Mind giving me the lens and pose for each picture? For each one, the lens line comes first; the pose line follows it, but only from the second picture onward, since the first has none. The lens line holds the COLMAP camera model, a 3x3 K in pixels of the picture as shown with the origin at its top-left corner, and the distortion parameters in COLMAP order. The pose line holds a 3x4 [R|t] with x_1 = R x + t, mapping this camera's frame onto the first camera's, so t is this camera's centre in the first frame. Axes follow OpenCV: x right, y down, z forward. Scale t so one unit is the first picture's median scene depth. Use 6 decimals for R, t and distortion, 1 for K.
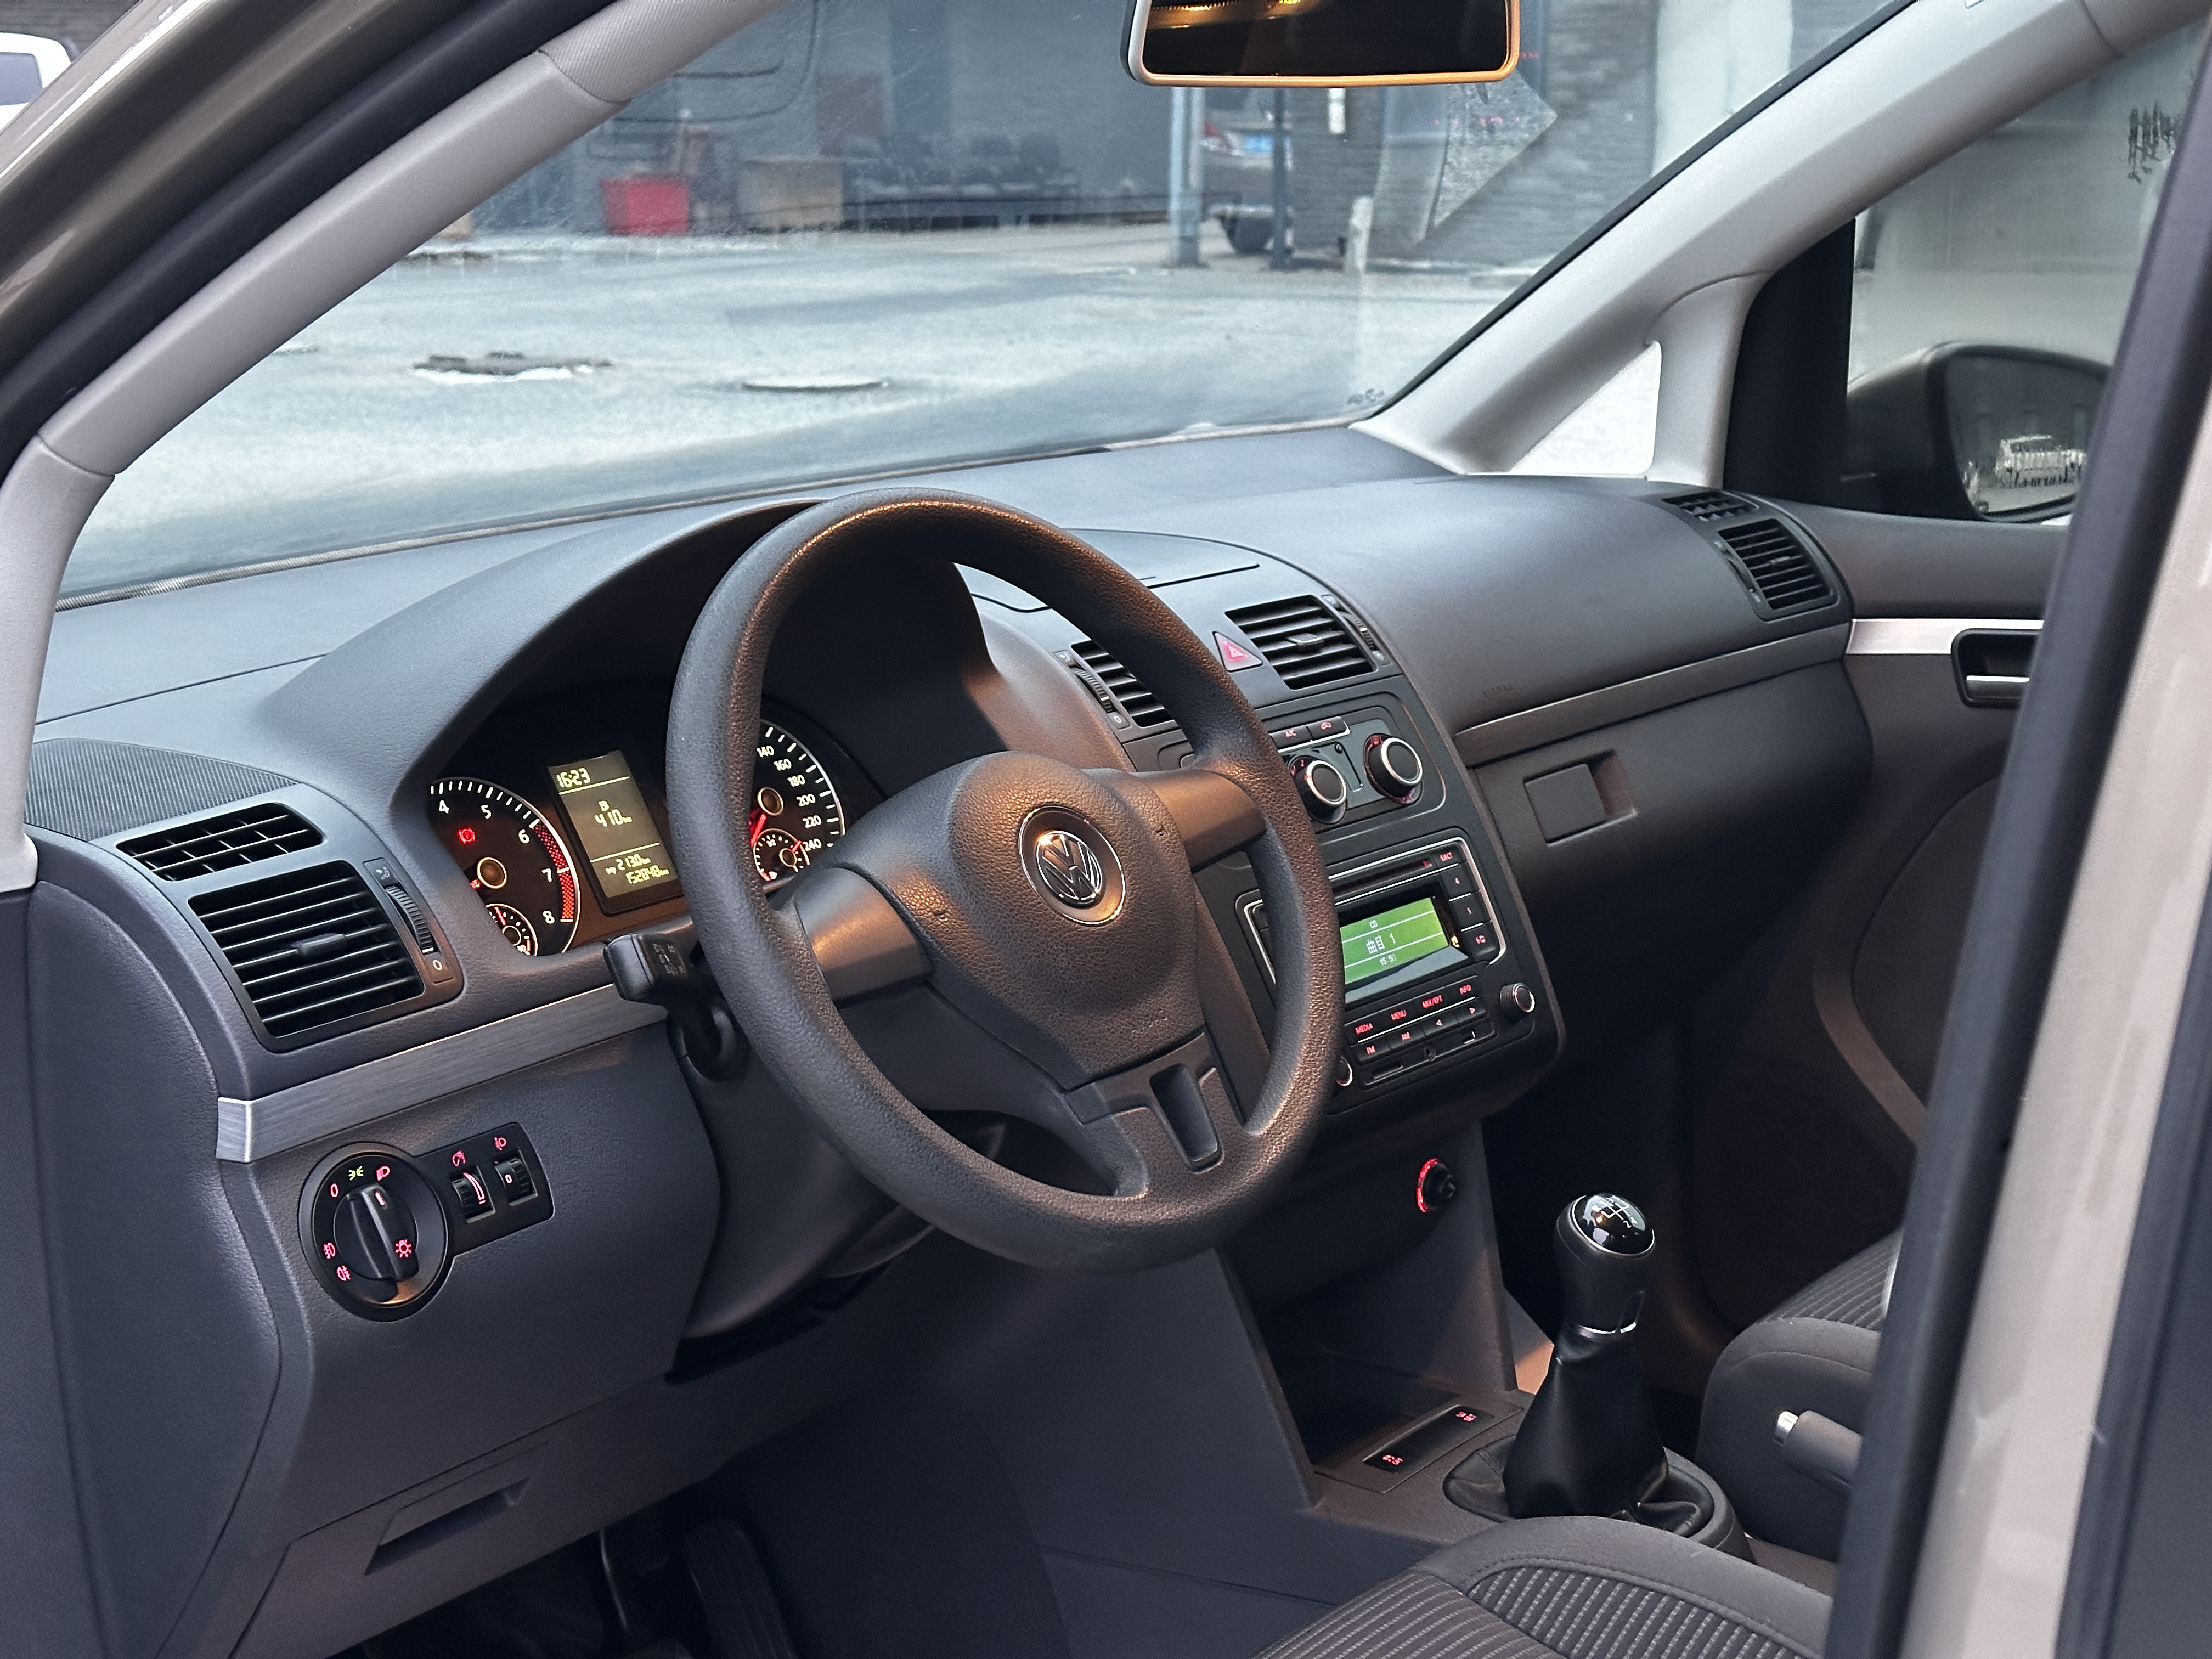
lens RADIAL K [[3111.3, 0, 1100.7], [0, 3111.3, 829.3], [0, 0, 1]] dist [0.133138, 0.000000]
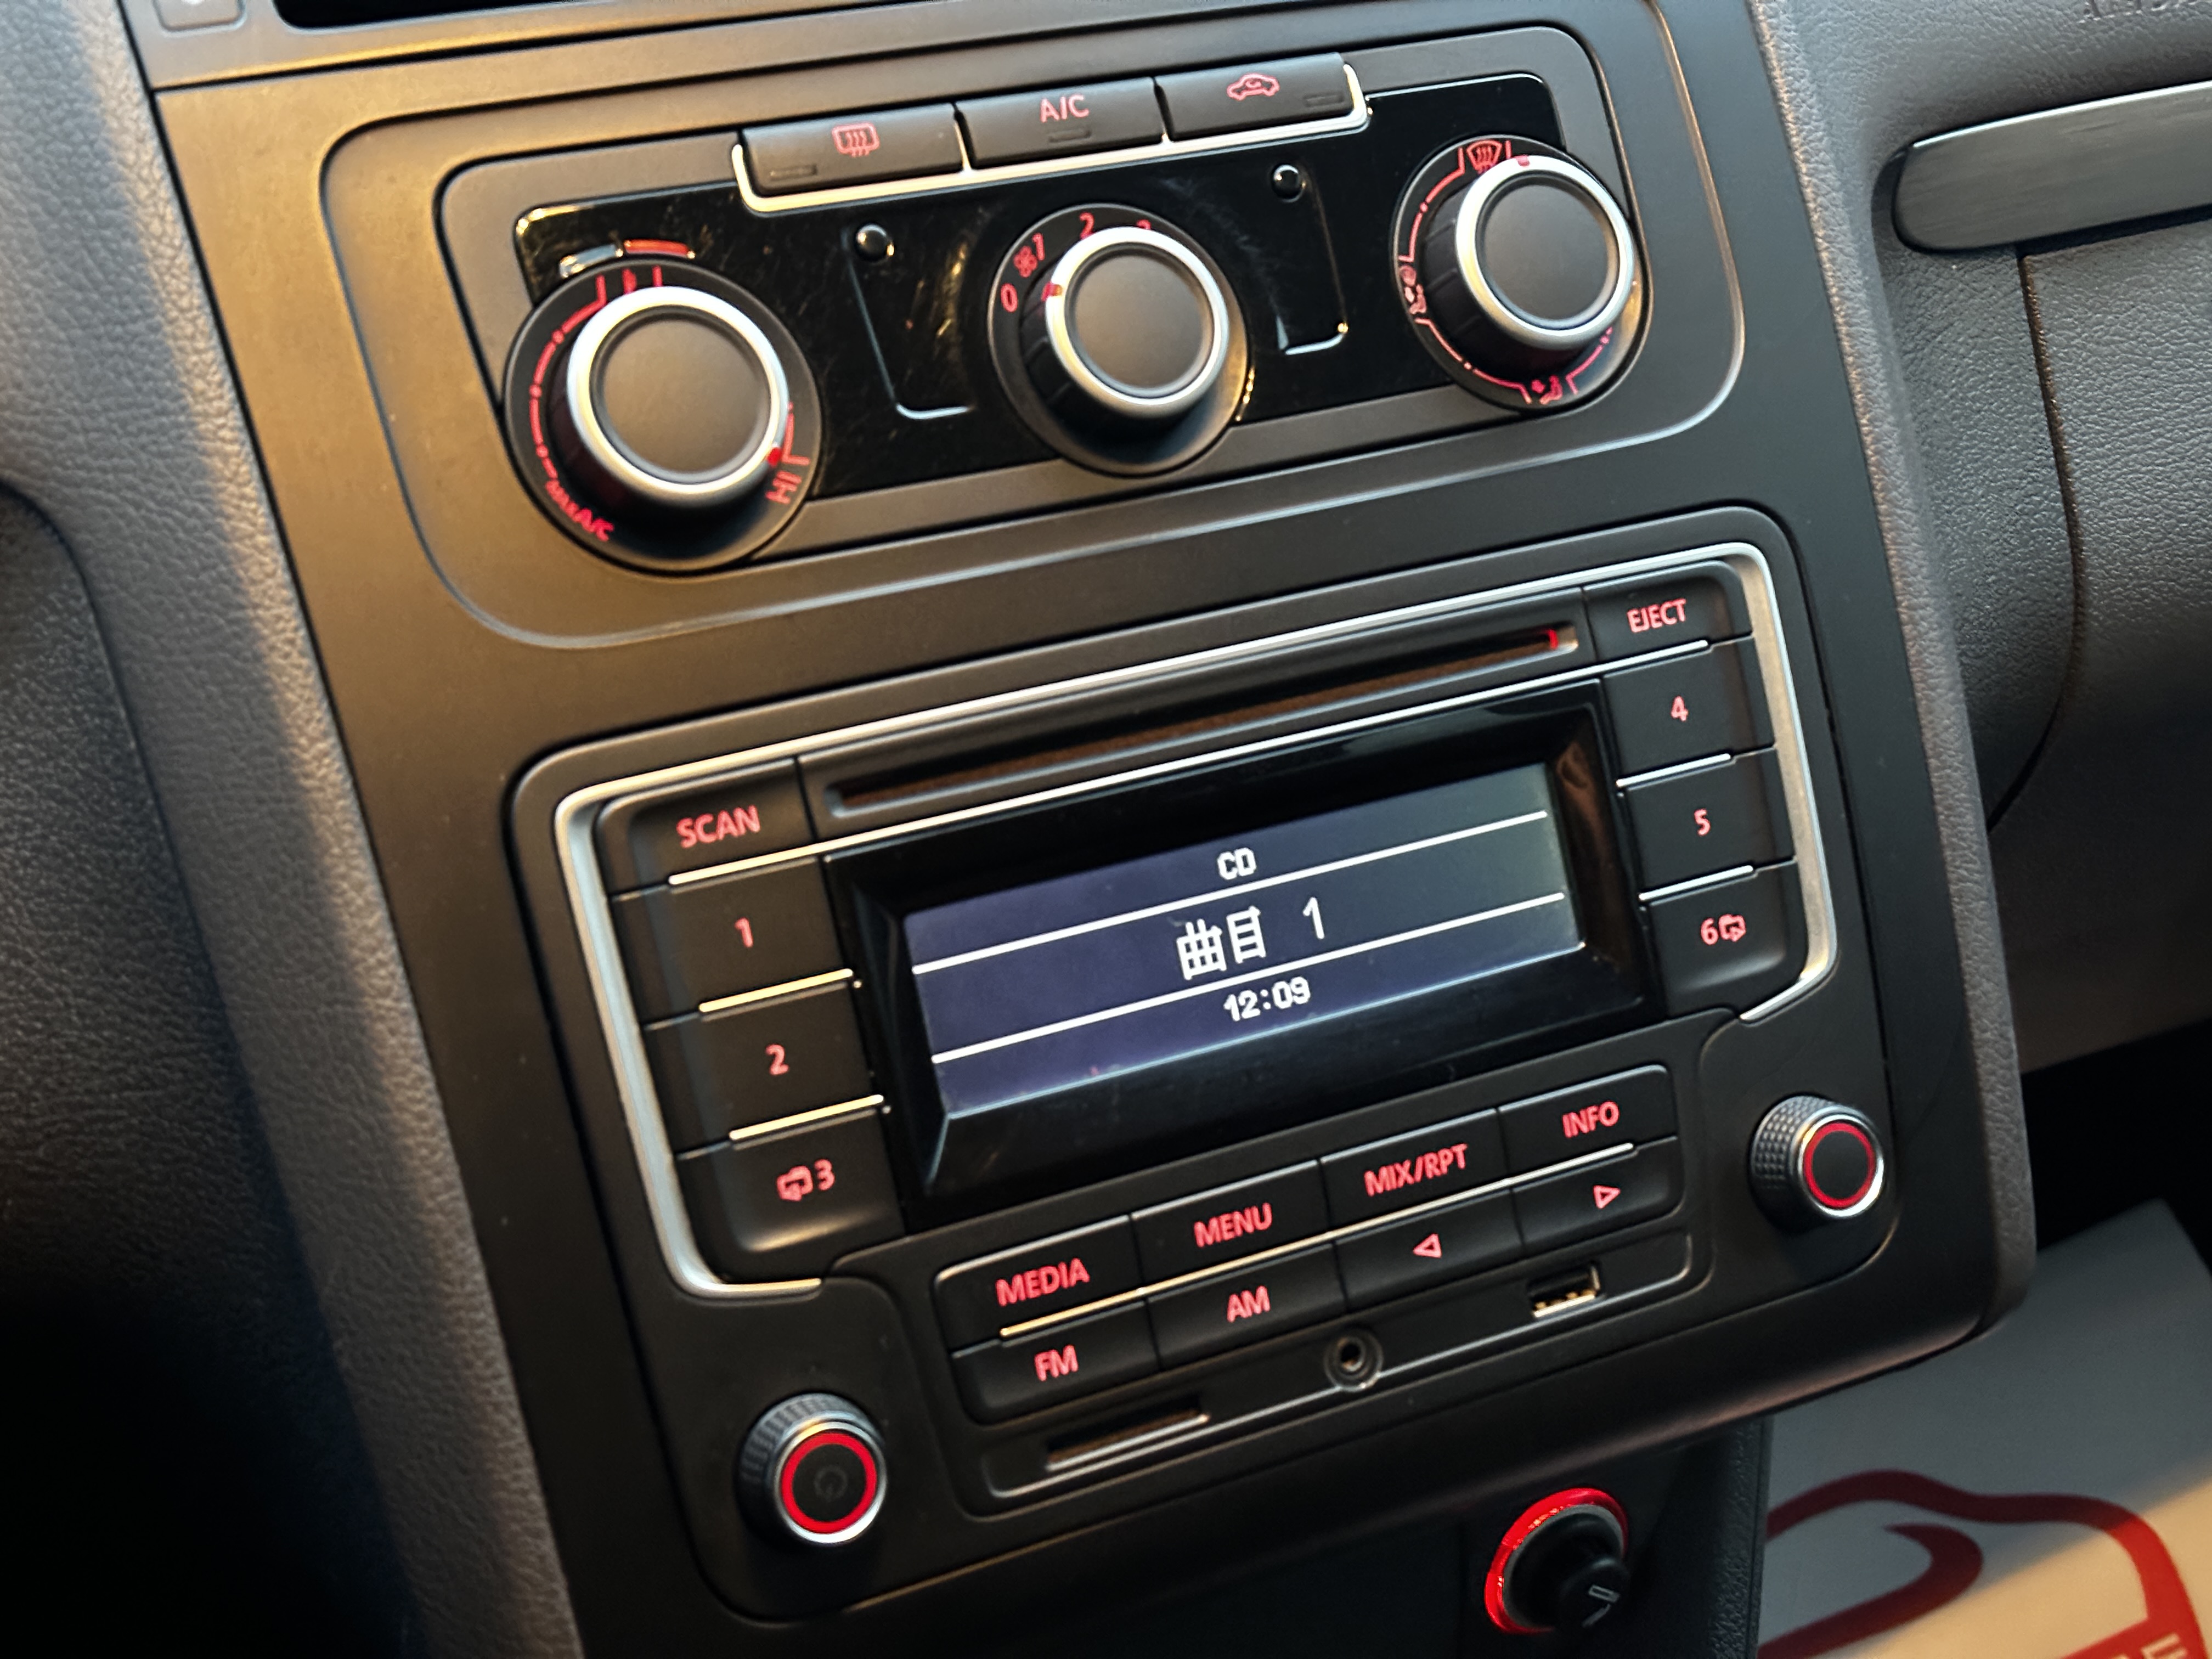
lens RADIAL K [[3111.3, 0, 1092.1], [0, 3111.3, 813.7], [0, 0, 1]] dist [0.133138, 0.000000]
pose [[0.921872, 0.193144, -0.335927, 0.160668], [-0.099014, 0.955556, 0.277684, -0.046596], [0.374630, -0.222727, 0.900025, 0.722637]]
